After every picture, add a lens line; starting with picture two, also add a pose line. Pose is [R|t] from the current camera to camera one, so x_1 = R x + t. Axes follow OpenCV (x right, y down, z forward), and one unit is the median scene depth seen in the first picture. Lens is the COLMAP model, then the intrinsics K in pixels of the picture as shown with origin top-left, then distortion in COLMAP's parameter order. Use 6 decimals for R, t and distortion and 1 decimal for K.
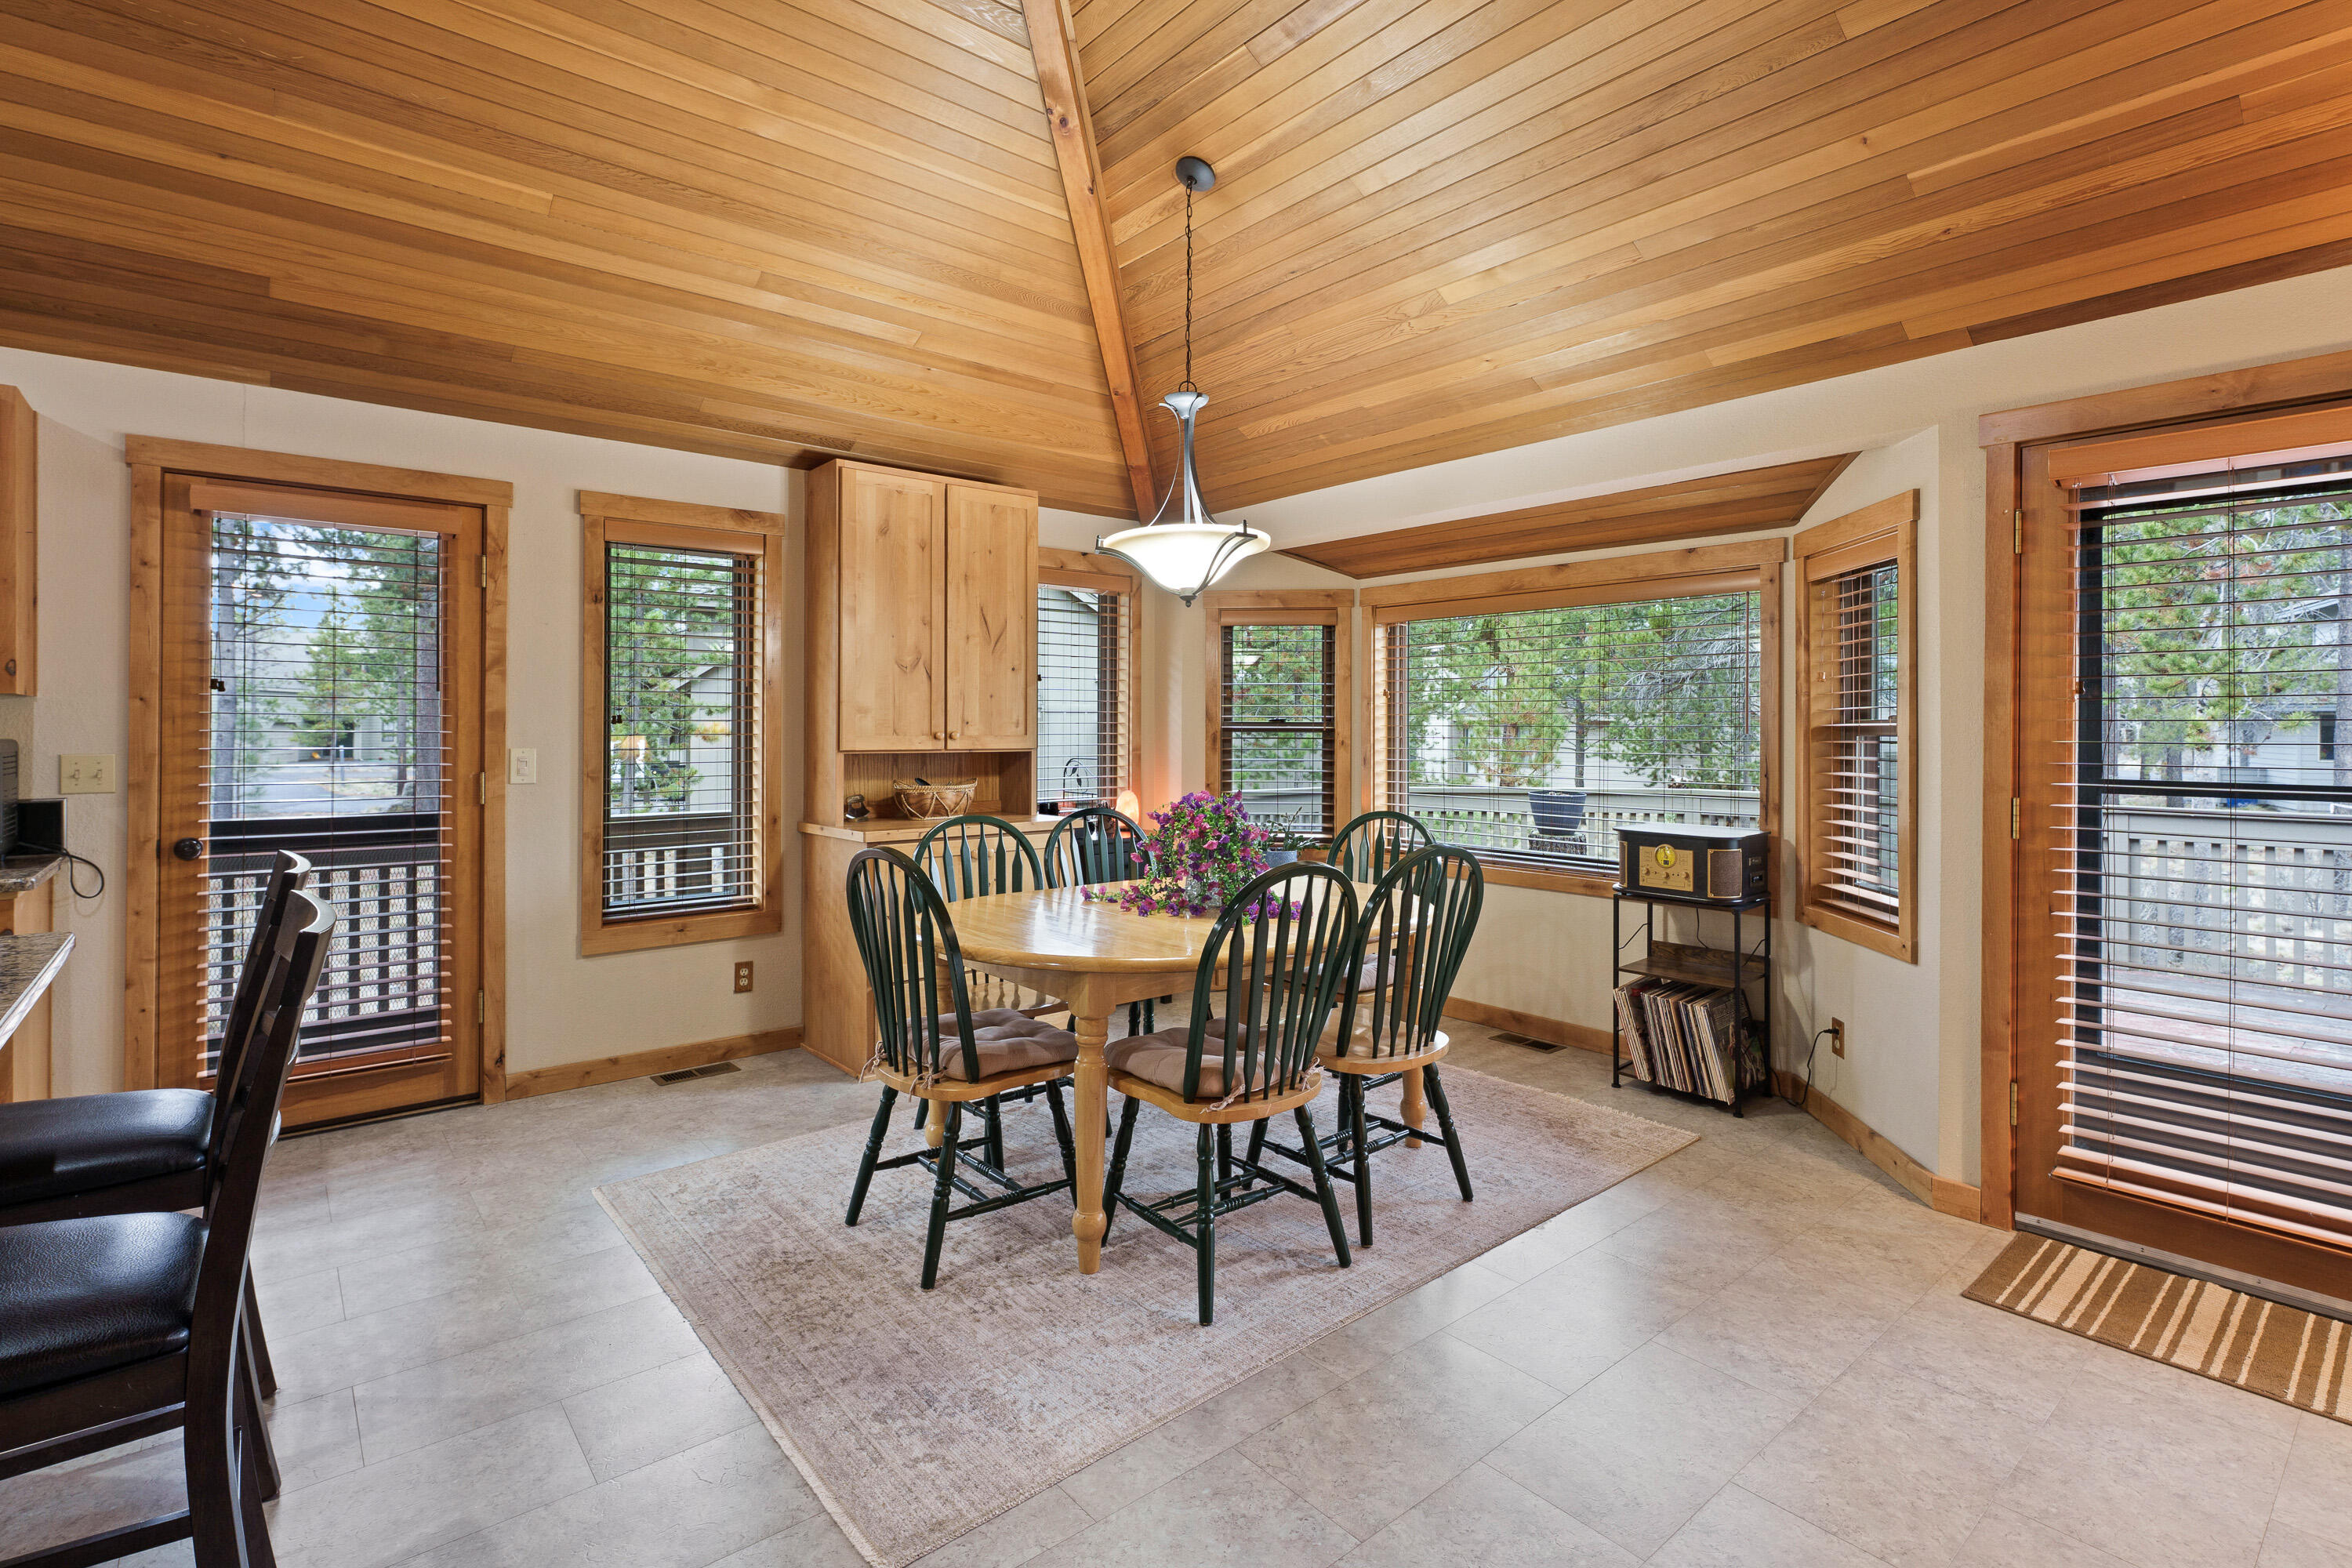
lens RADIAL K [[1083.1, 0, 1165.1], [0, 1083.1, 722.1], [0, 0, 1]] dist [-0.001180, -0.000547]
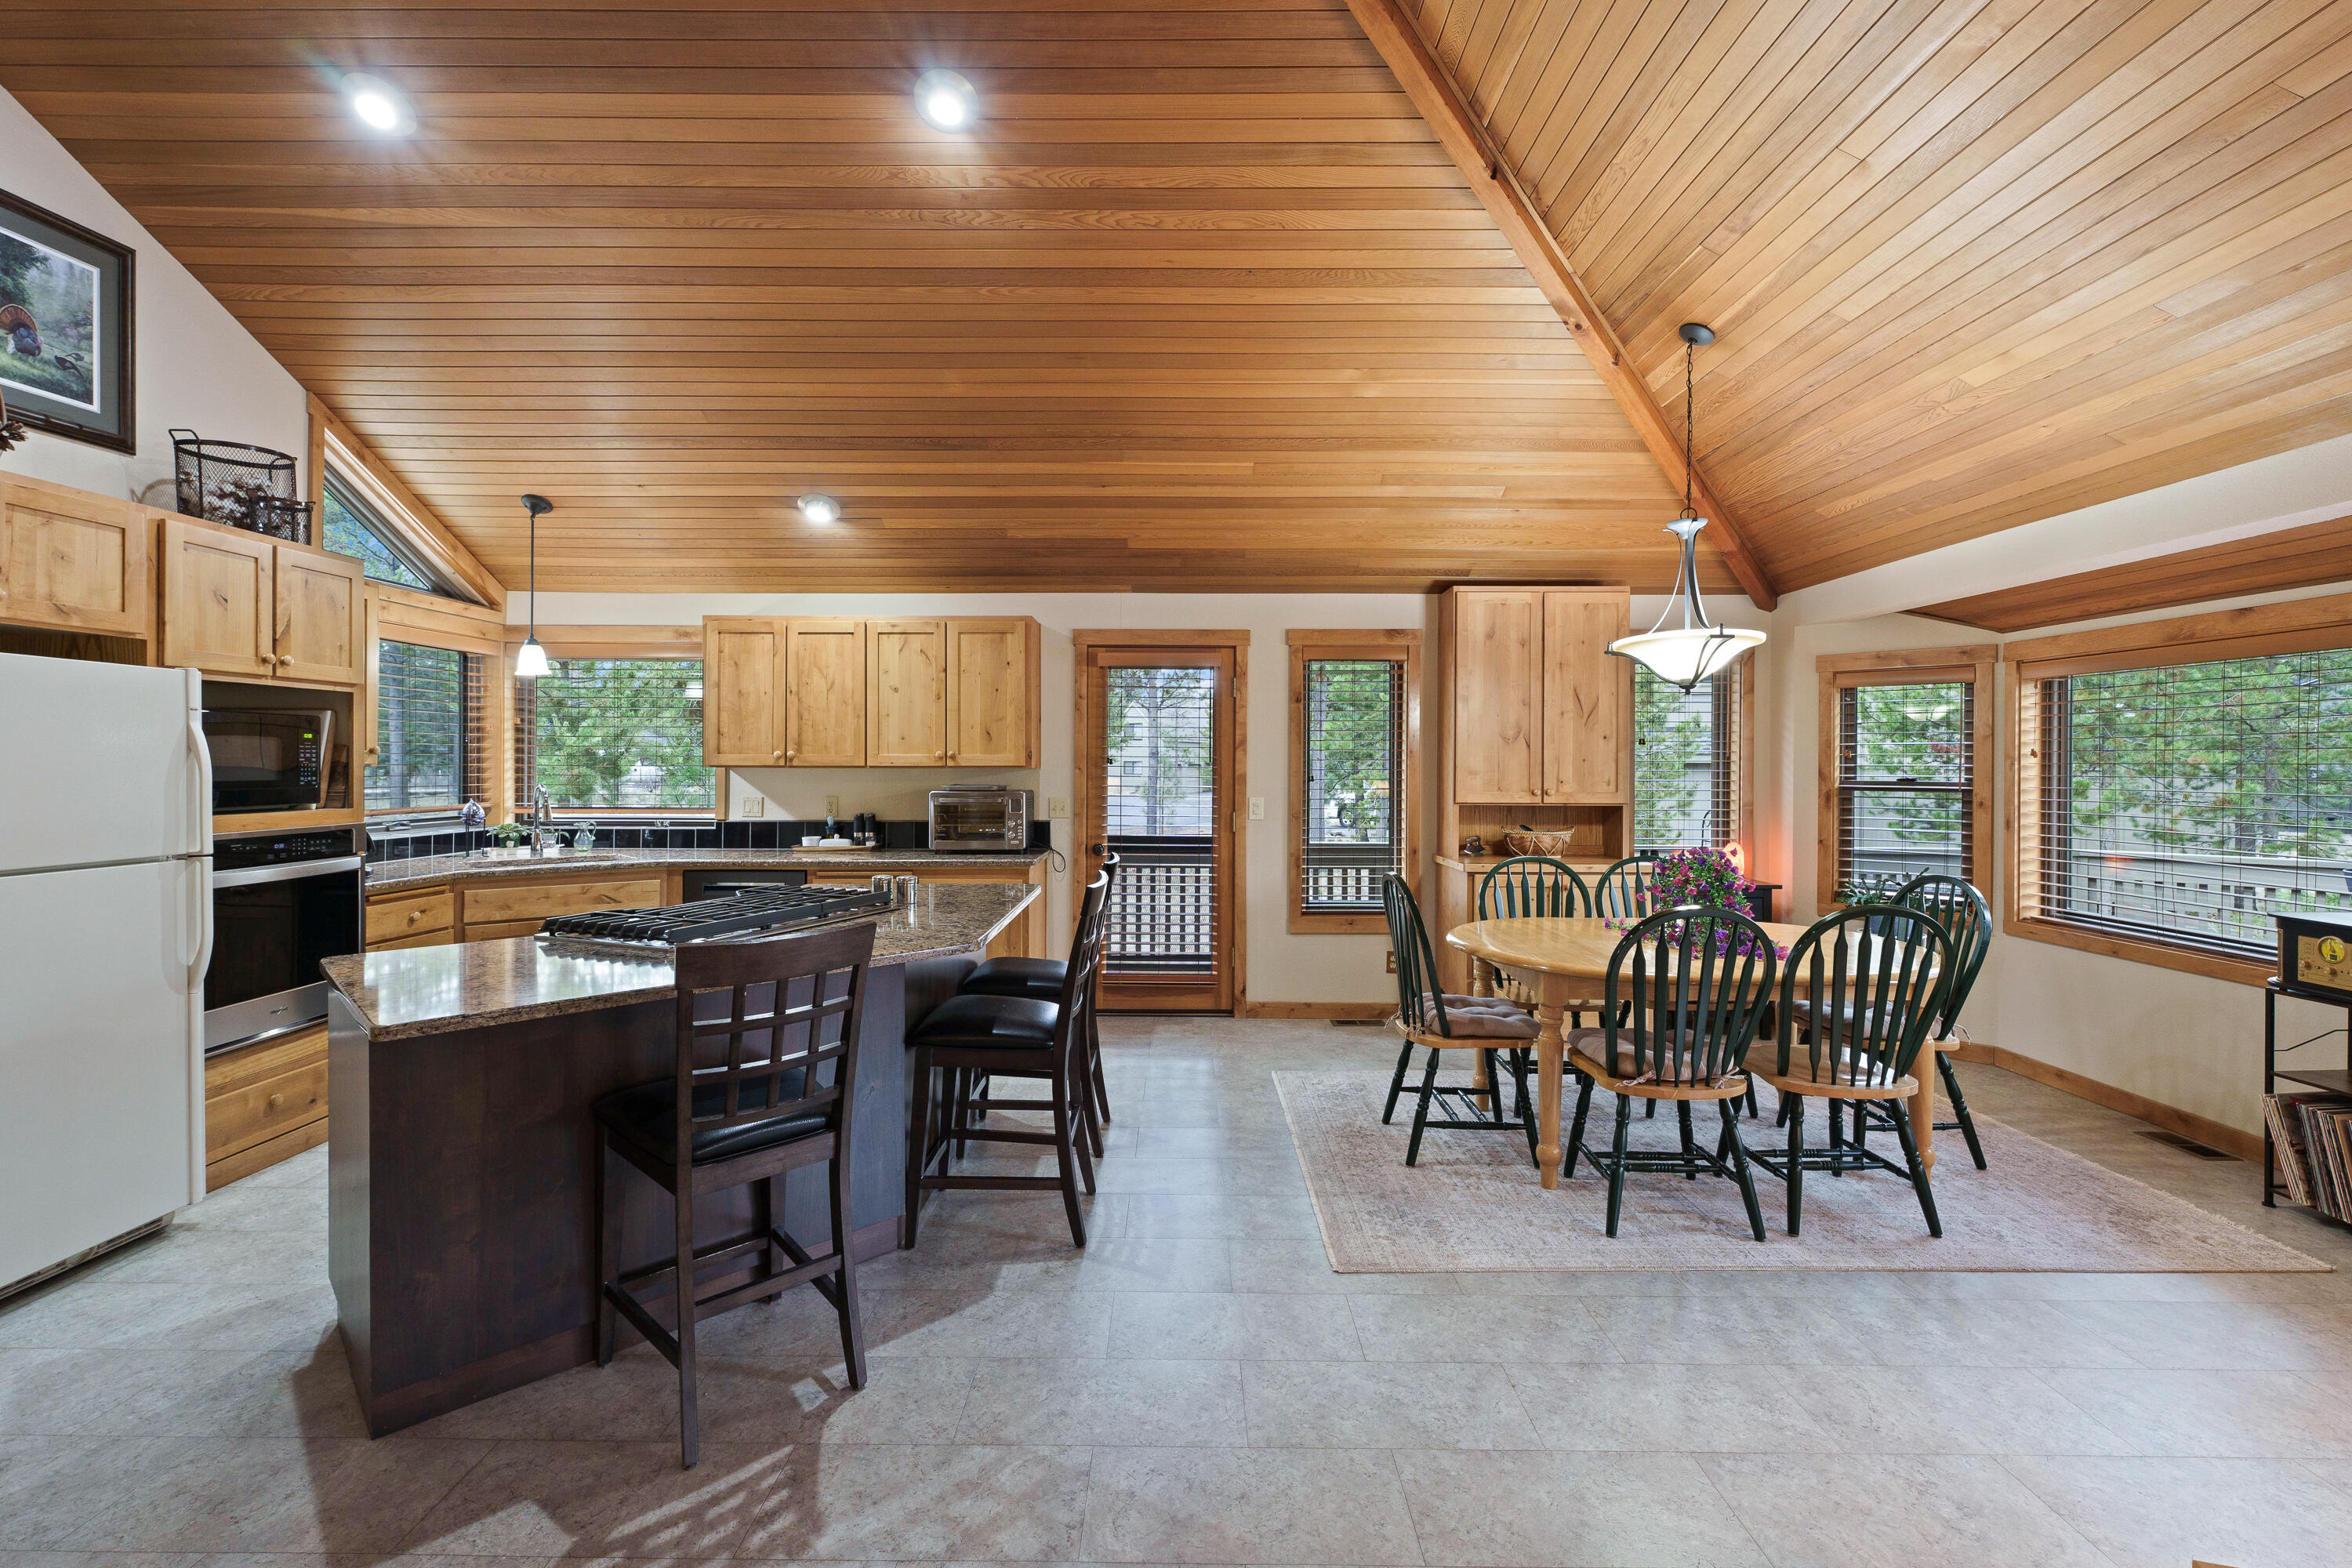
lens RADIAL K [[1023.9, 0, 1192.9], [0, 1023.9, 767.0], [0, 0, 1]] dist [-0.001754, -0.000185]
pose [[0.771454, 0.002206, -0.636282, 0.293054], [0.001342, 0.999986, 0.005094, -0.028695], [0.636284, -0.004784, 0.771440, -0.215681]]
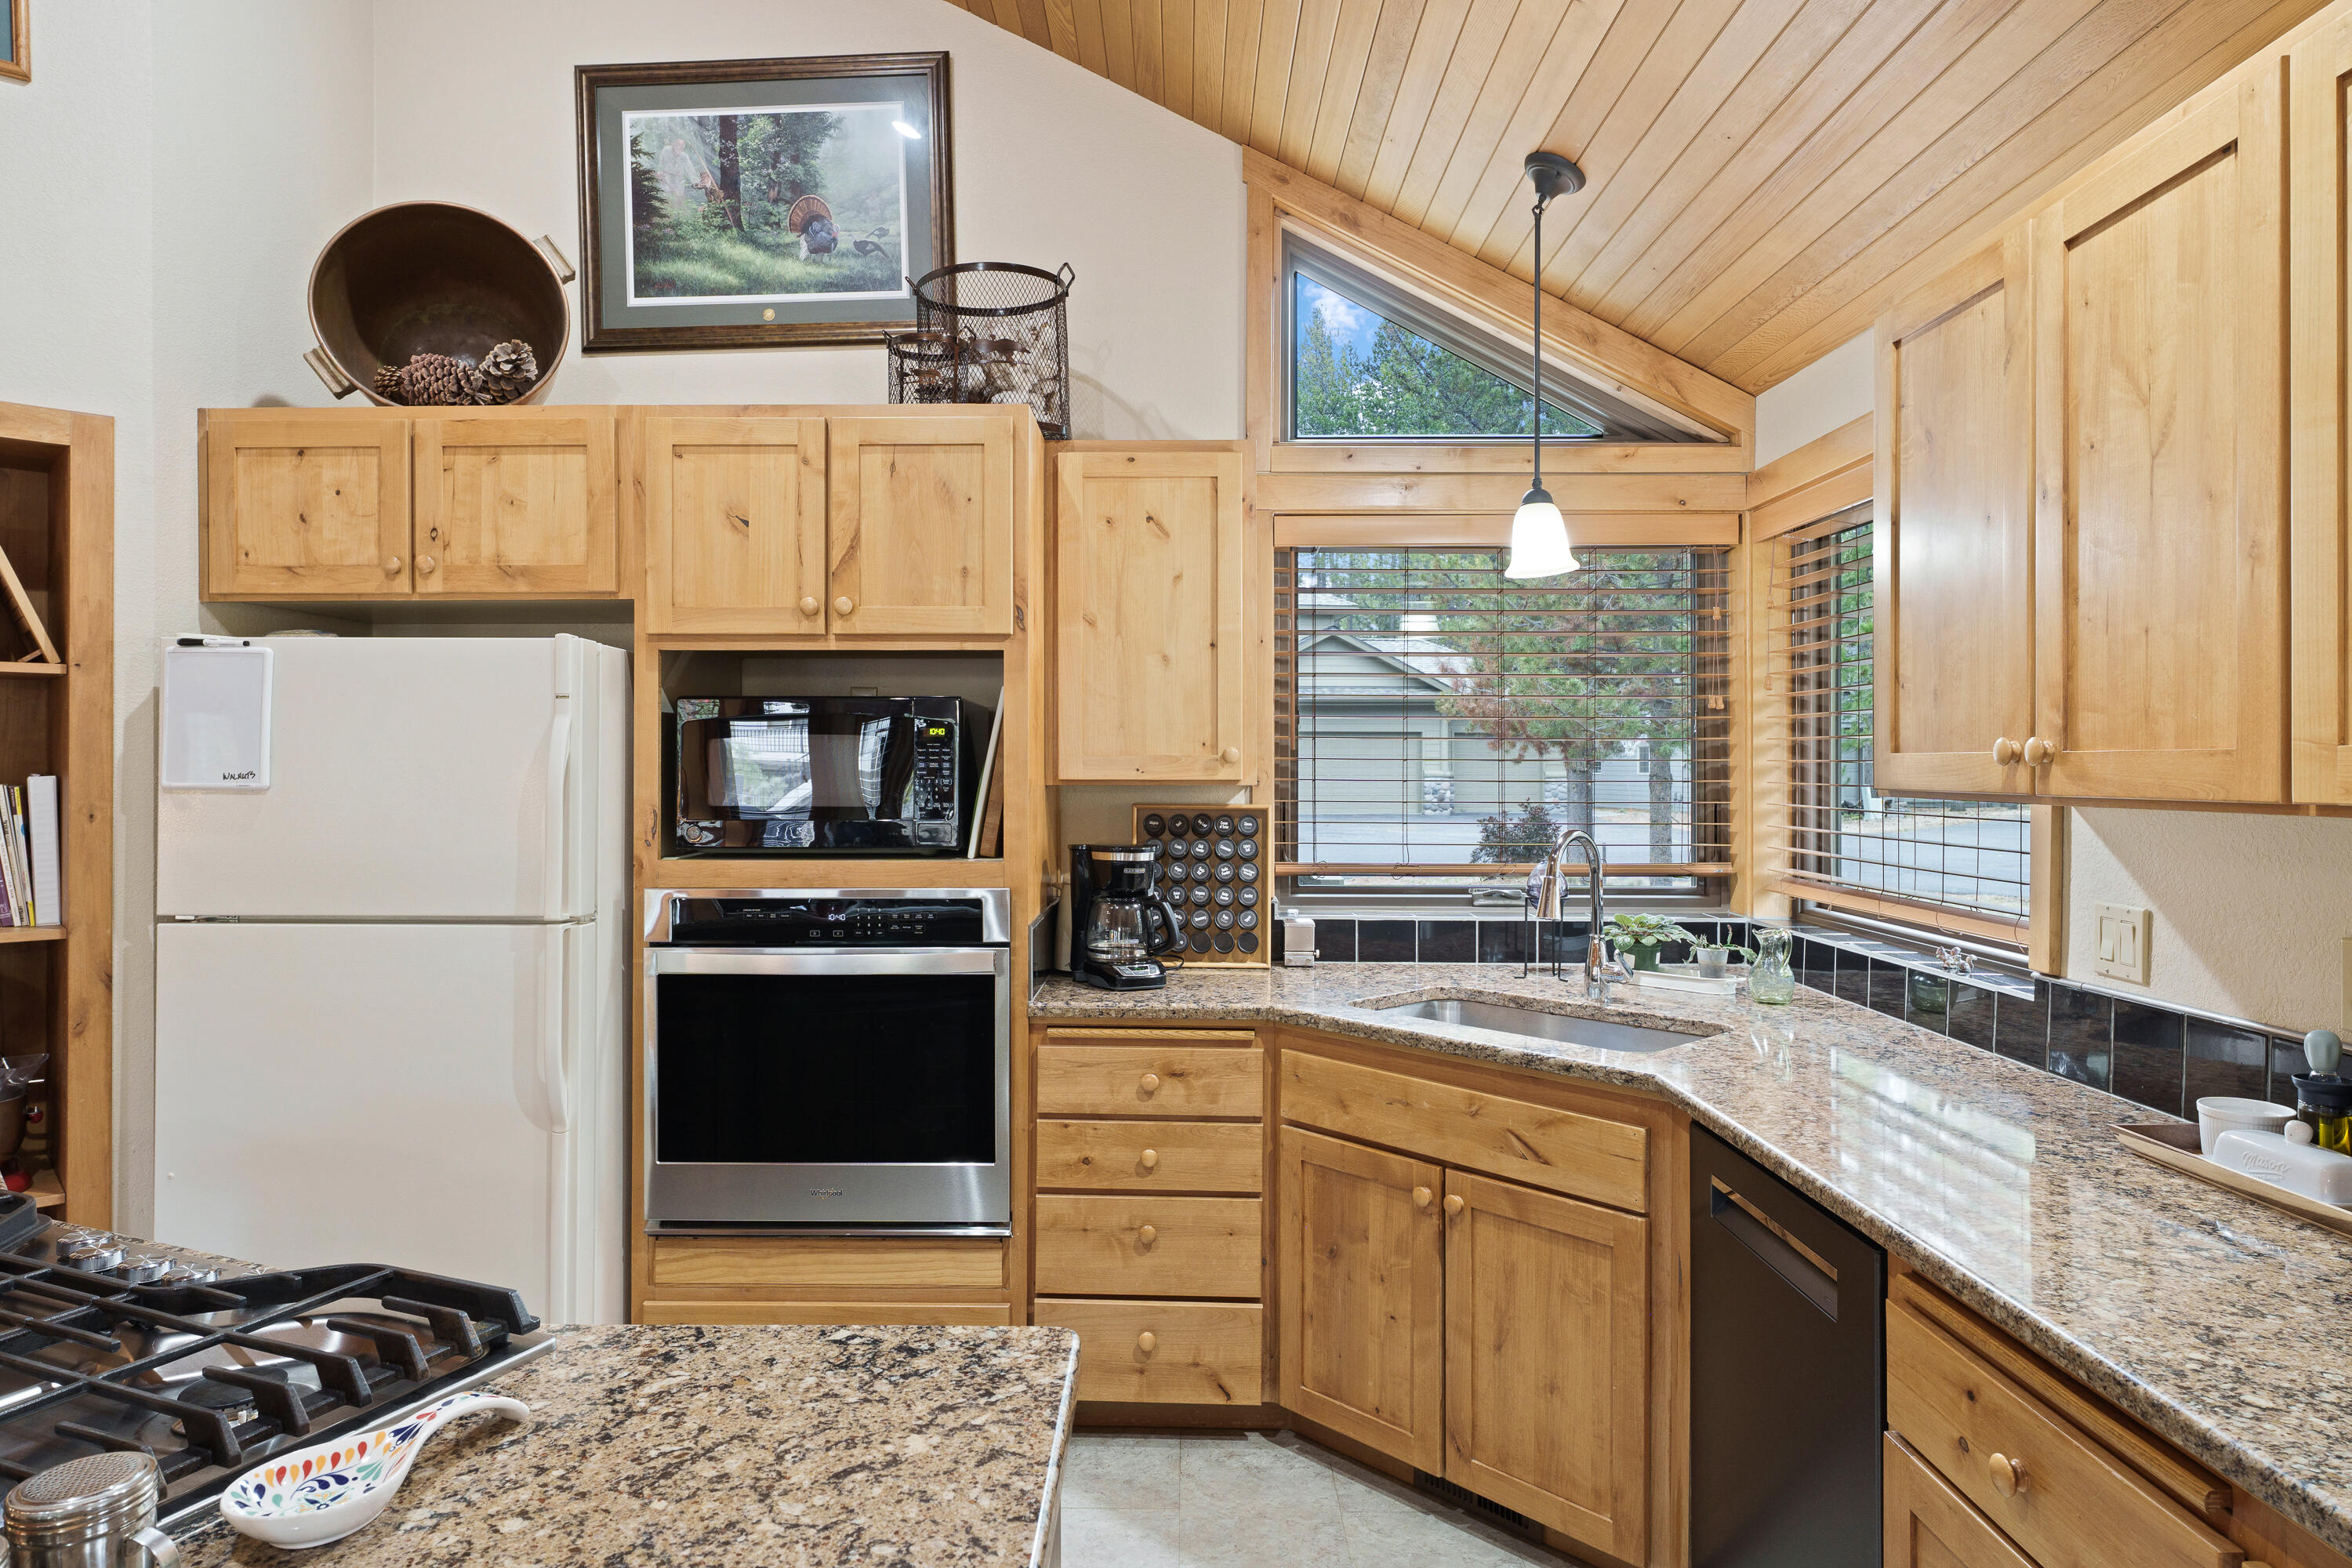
lens RADIAL K [[1401.8, 0, 1180.4], [0, 1401.8, 758.8], [0, 0, 1]] dist [-0.004377, 0.003088]
pose [[-0.653401, -0.008606, -0.756963, -0.493303], [-0.000421, 0.999939, -0.011005, -0.031379], [0.757012, -0.006872, -0.653365, 0.621915]]
